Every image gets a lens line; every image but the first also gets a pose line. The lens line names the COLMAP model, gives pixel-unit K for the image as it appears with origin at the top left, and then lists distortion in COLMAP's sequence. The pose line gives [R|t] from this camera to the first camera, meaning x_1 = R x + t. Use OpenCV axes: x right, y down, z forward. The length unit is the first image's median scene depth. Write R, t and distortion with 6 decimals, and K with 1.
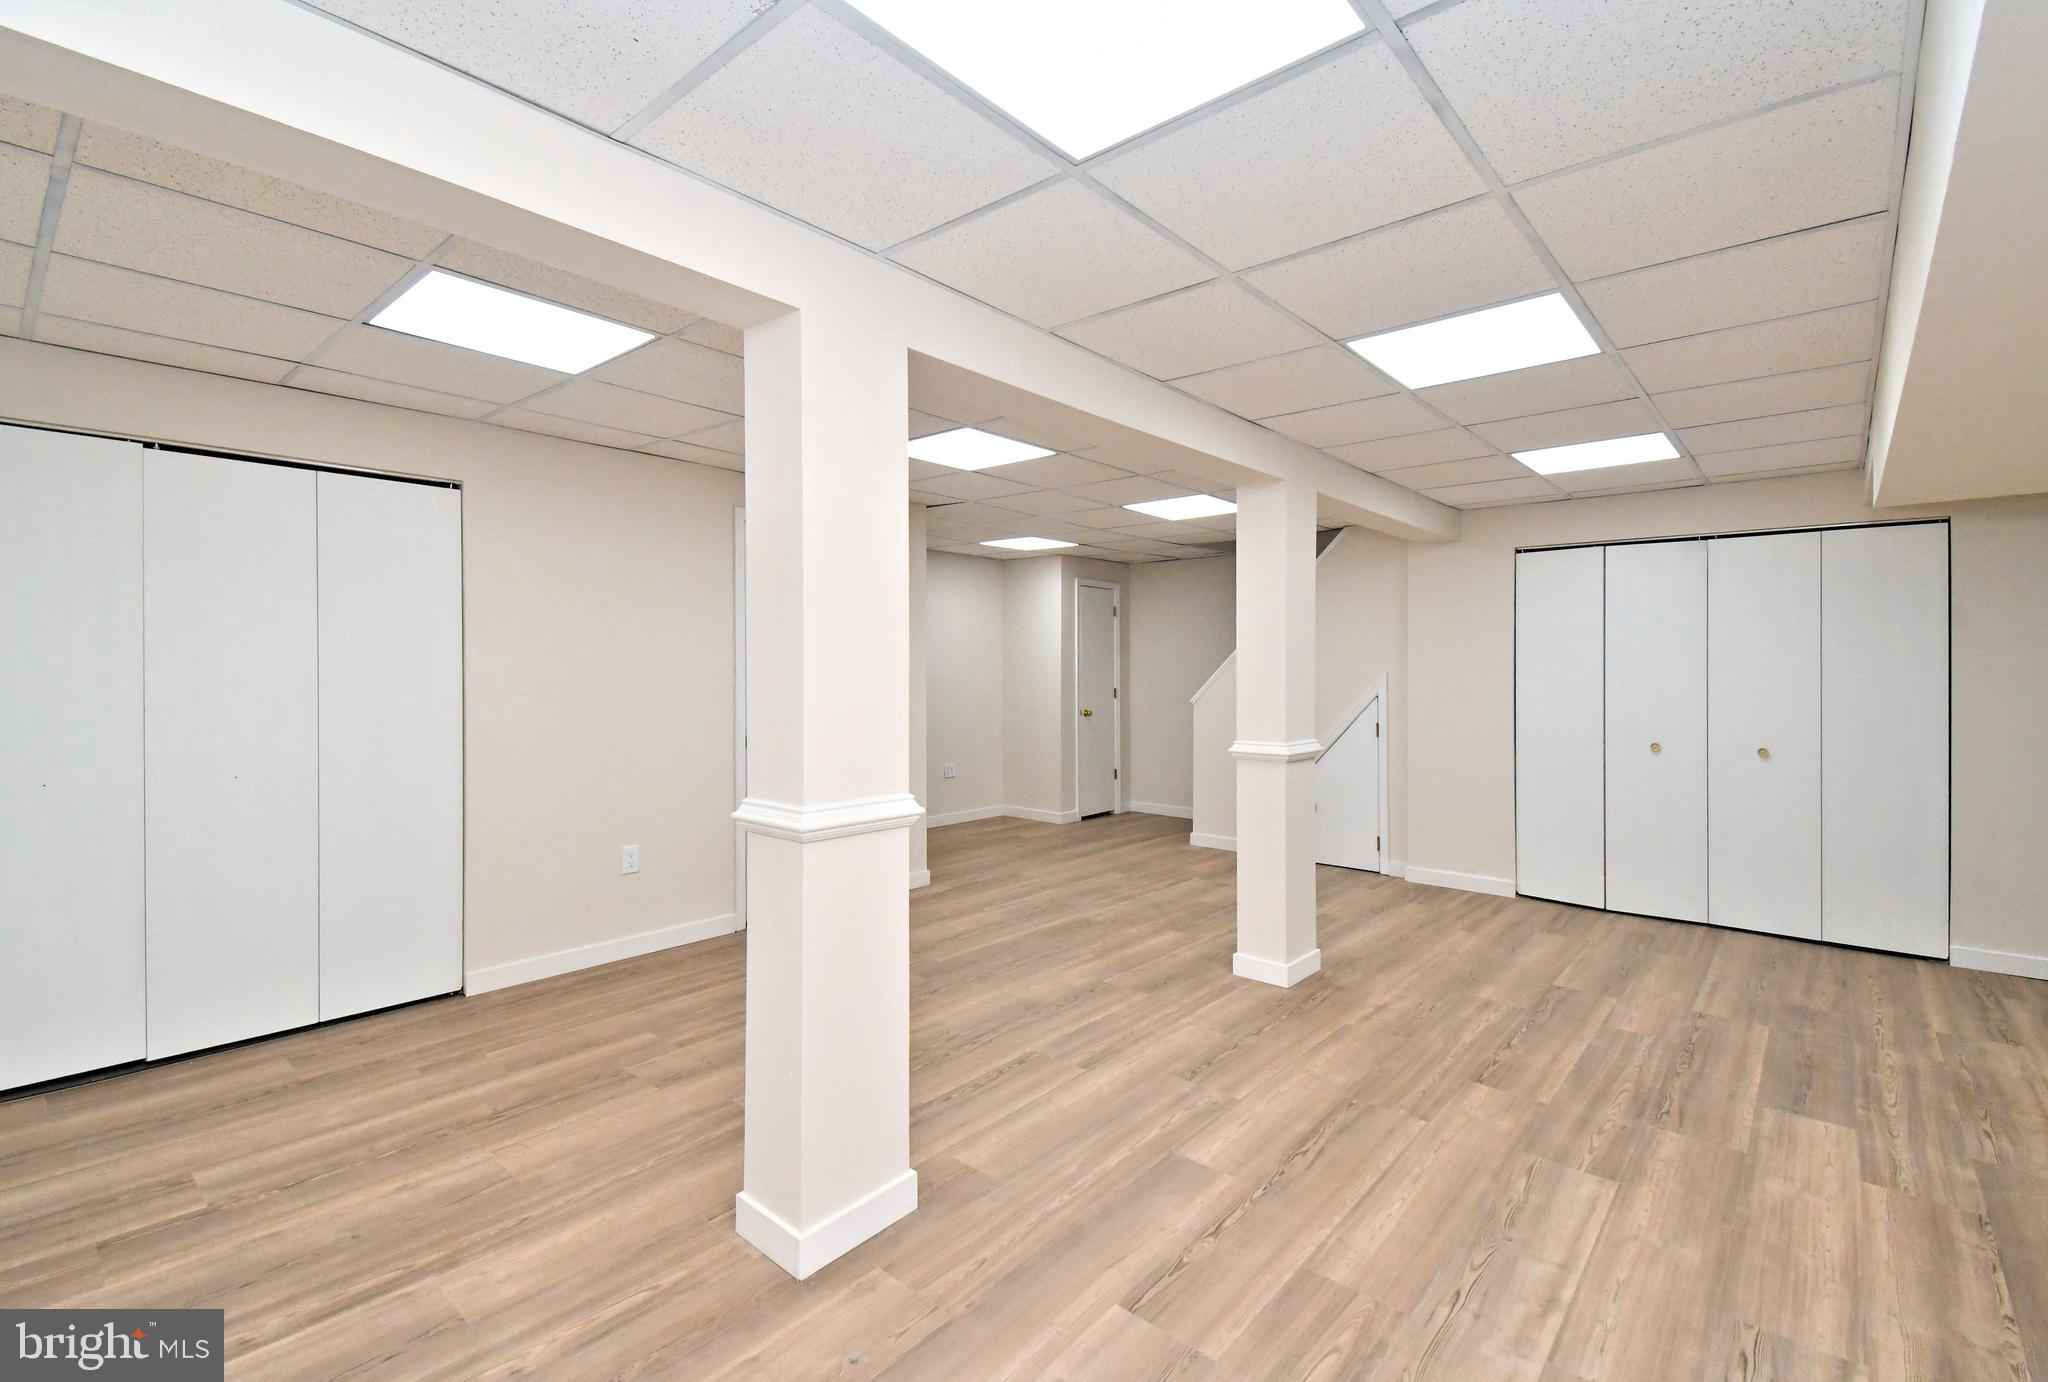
lens RADIAL K [[922.7, 0, 1030.9], [0, 922.7, 668.2], [0, 0, 1]] dist [0.031126, -0.022760]
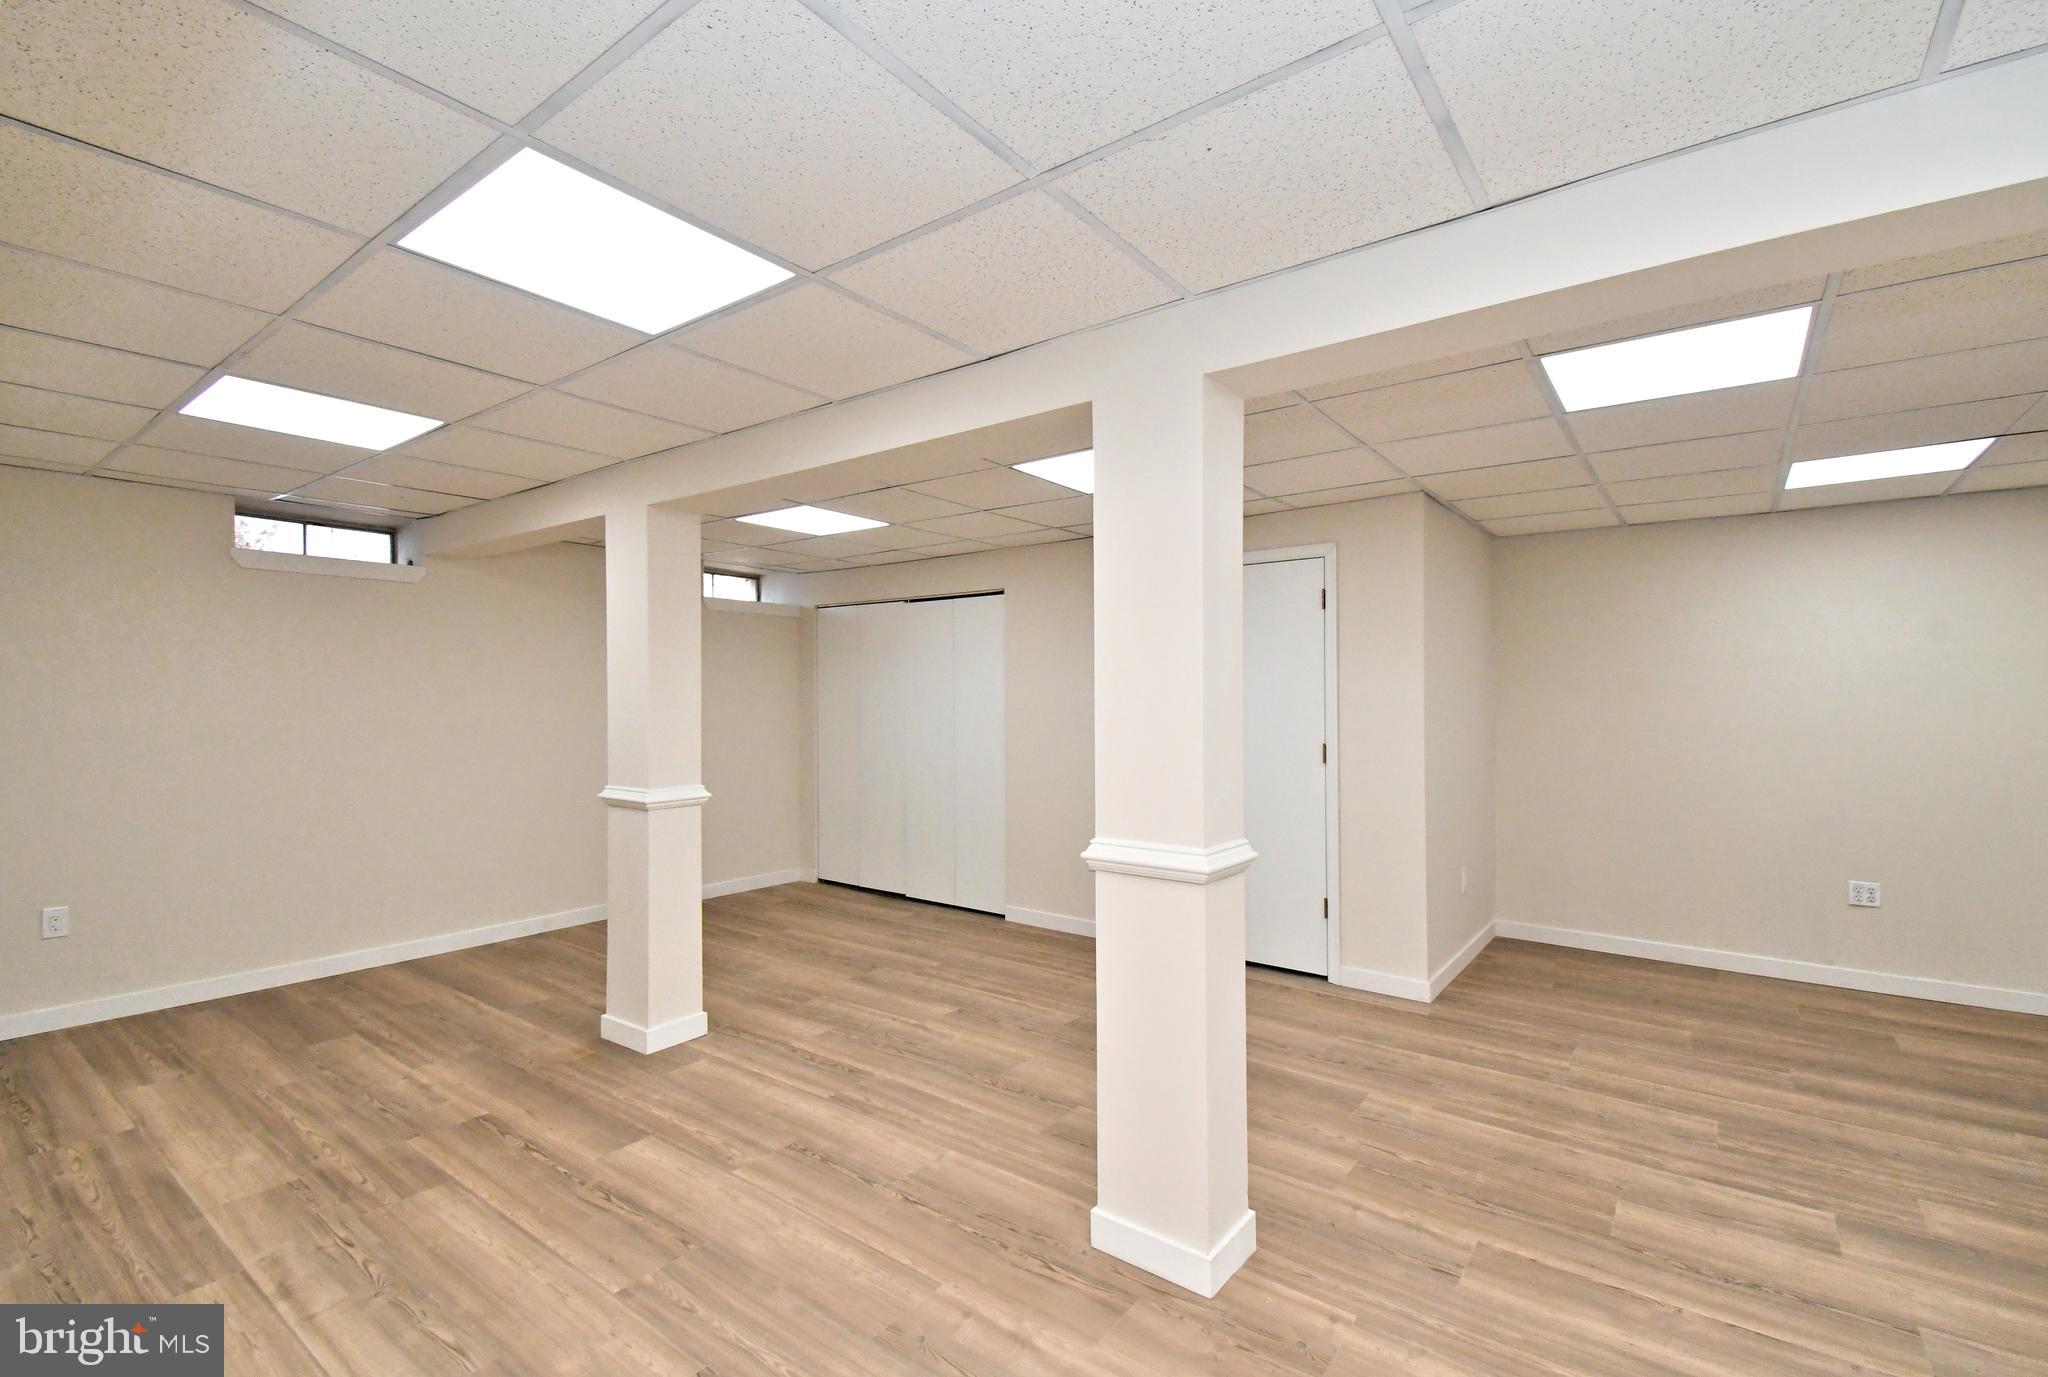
lens RADIAL K [[921.3, 0, 1048.4], [0, 921.3, 705.7], [0, 0, 1]] dist [0.054918, -0.027722]
pose [[0.058600, 0.006099, -0.998263, 1.181099], [0.003822, 0.999973, 0.006334, -0.014400], [0.998274, -0.004186, 0.058575, 1.257873]]
